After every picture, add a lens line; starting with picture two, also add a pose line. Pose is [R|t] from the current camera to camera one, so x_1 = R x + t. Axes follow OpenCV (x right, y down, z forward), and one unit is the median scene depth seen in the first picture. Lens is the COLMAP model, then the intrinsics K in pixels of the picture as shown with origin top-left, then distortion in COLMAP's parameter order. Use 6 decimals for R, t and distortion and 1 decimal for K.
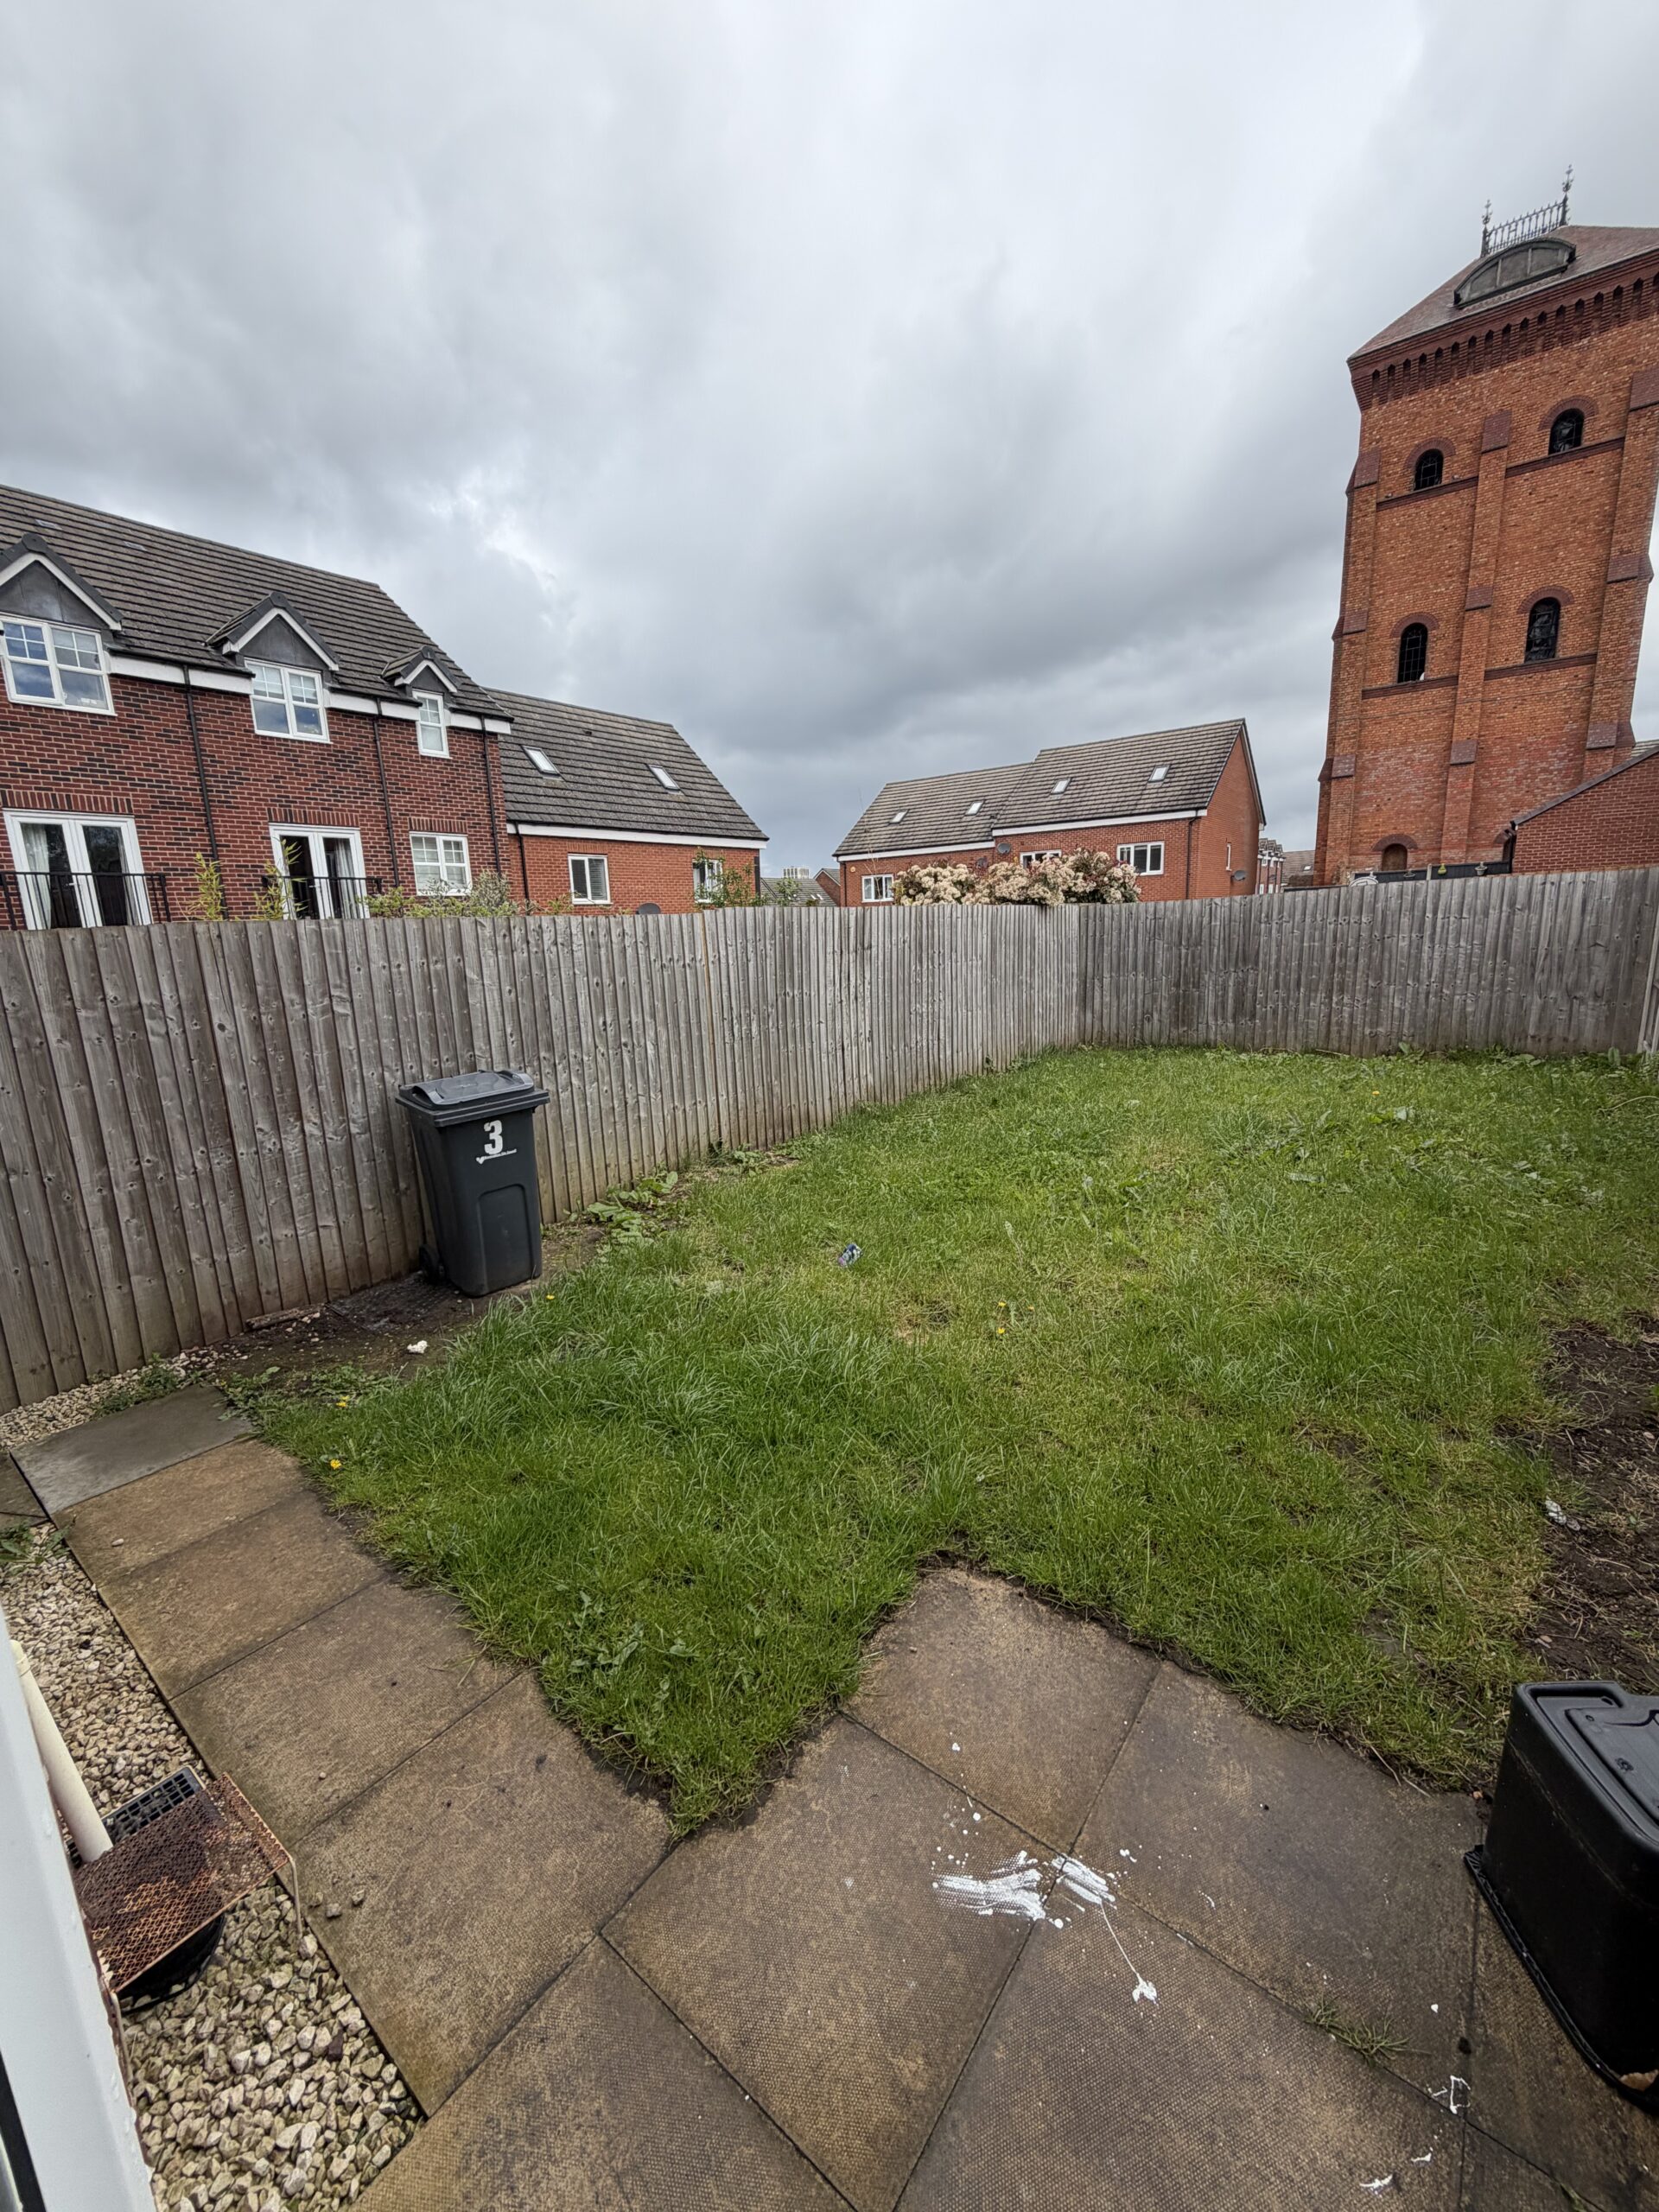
lens RADIAL K [[886.1, 0, 820.3], [0, 886.1, 1108.0], [0, 0, 1]] dist [-0.001564, -0.000043]
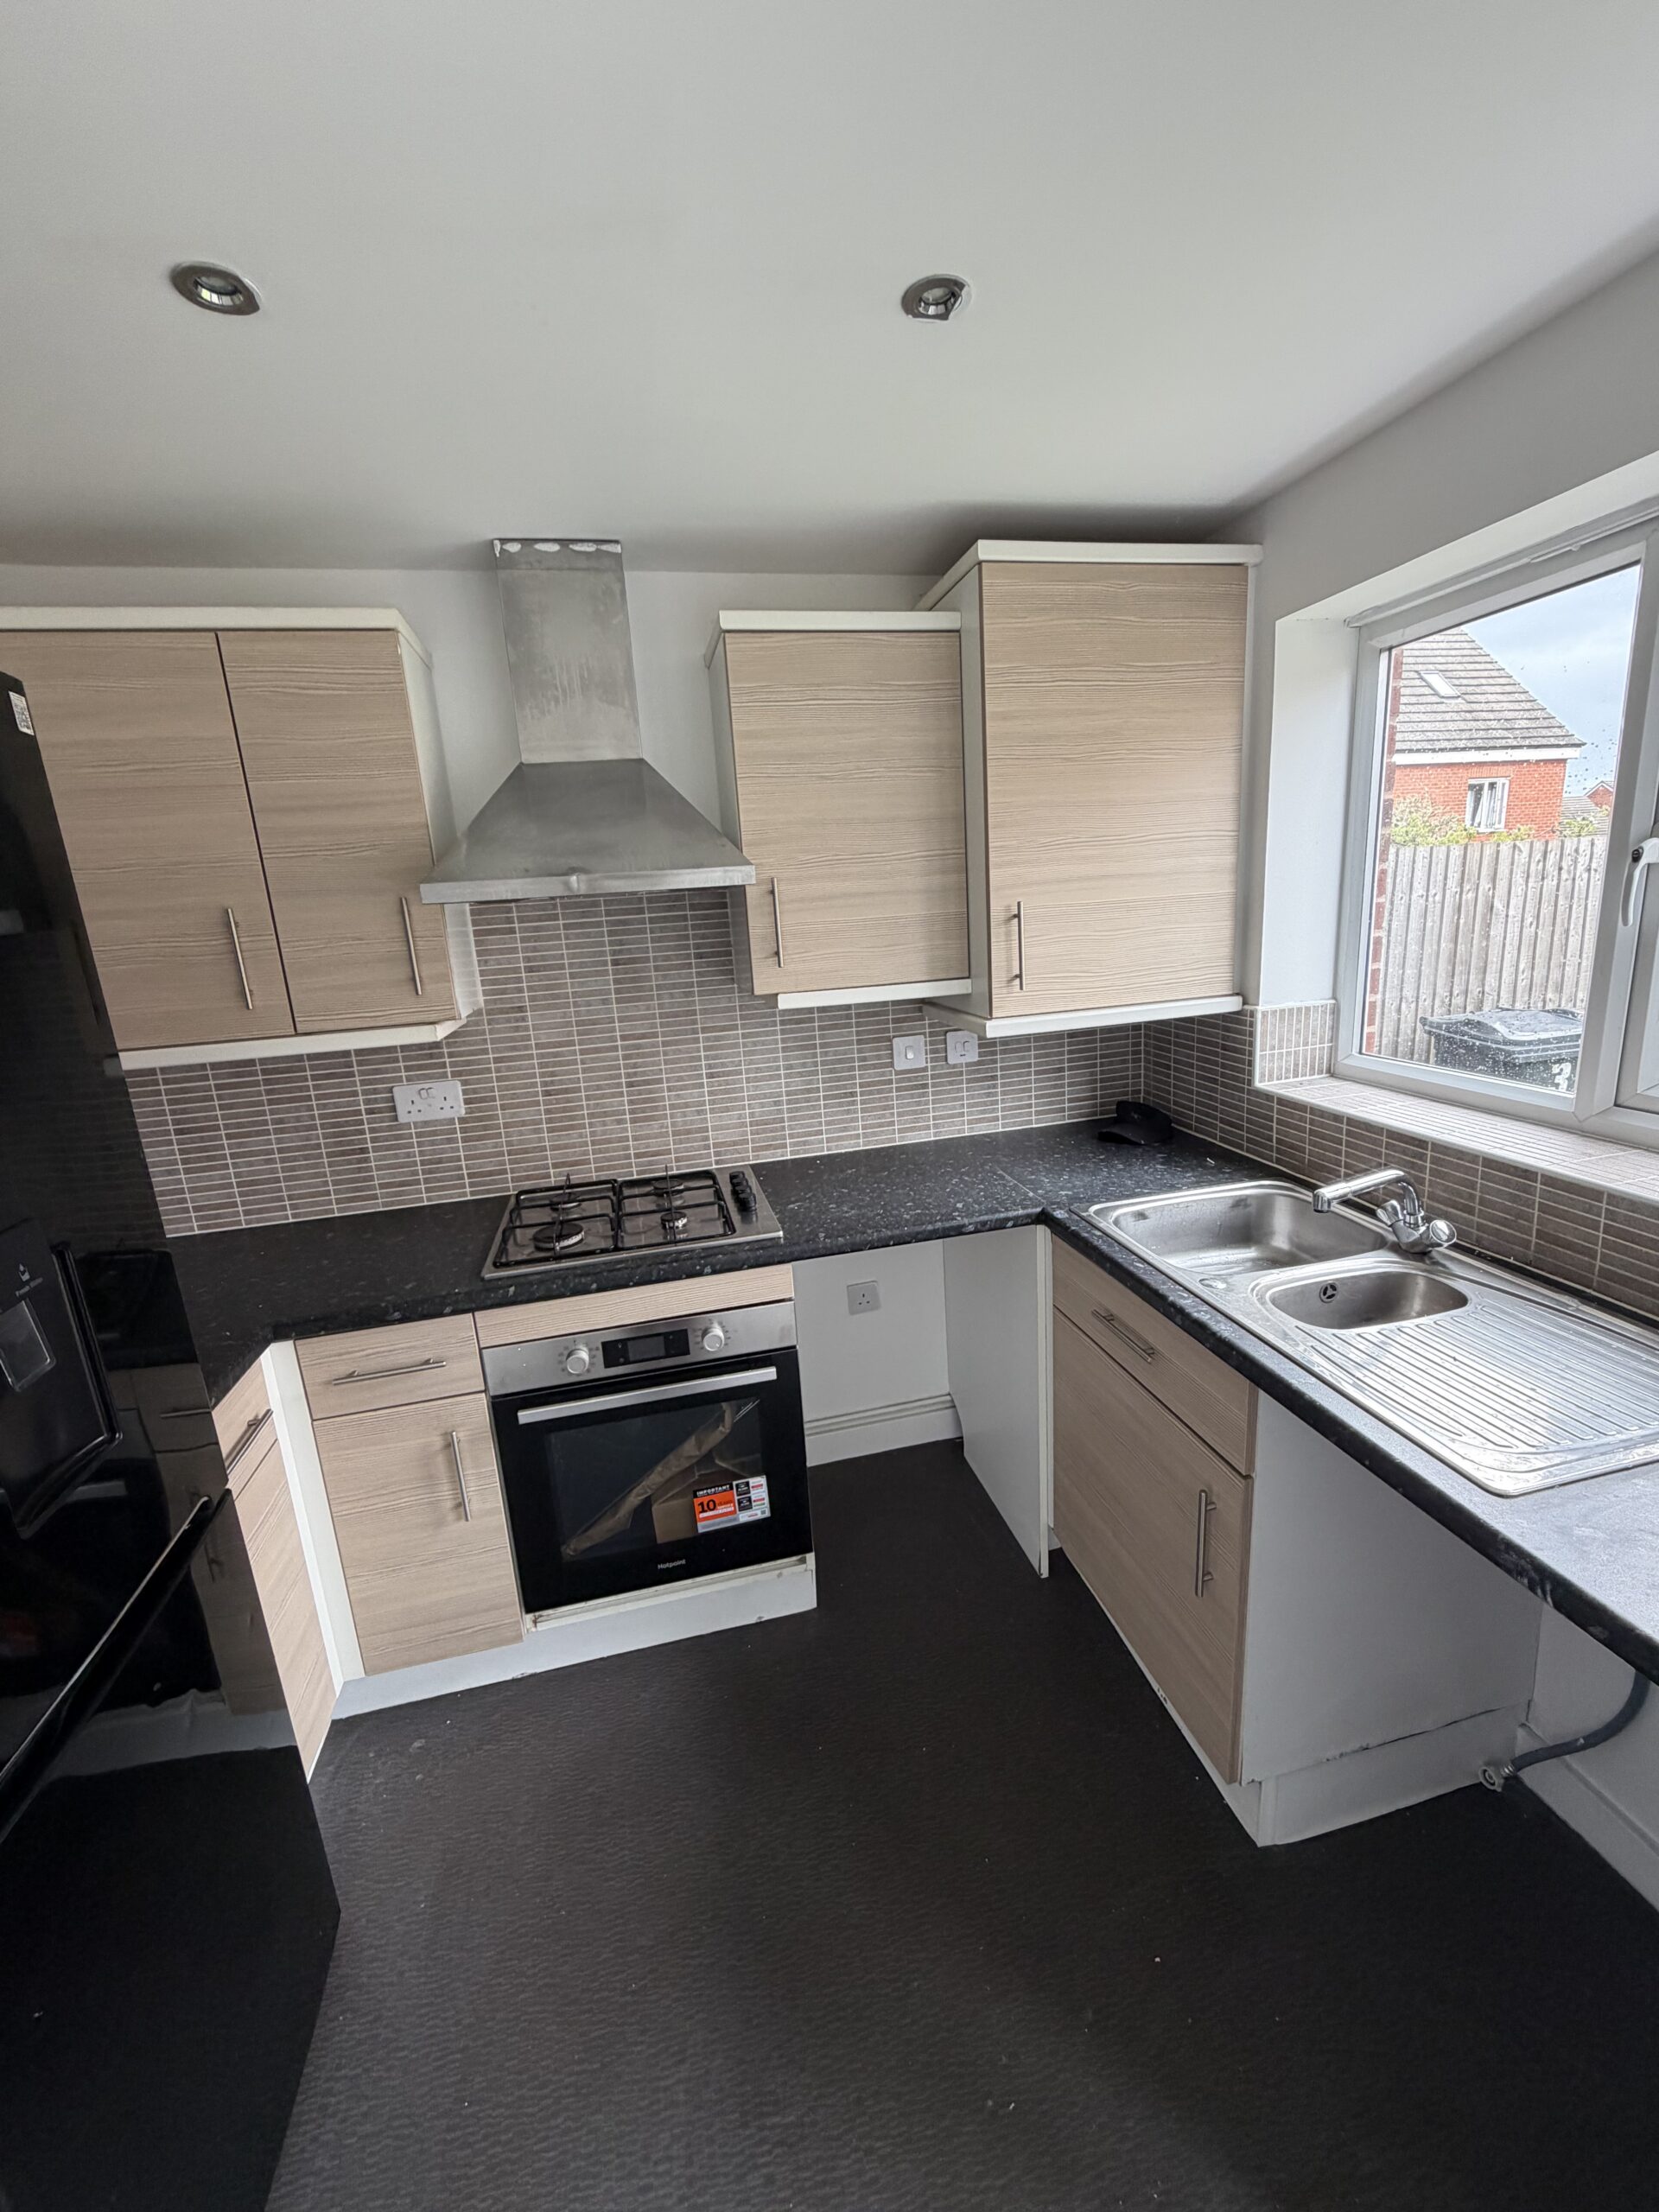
lens RADIAL K [[886.1, 0, 829.0], [0, 886.1, 1114.1], [0, 0, 1]] dist [-0.001564, -0.000043]
pose [[0.781744, 0.135784, -0.608637, -0.342558], [-0.096966, 0.990603, 0.096454, 0.045168], [0.616015, -0.016386, 0.787564, -0.167516]]
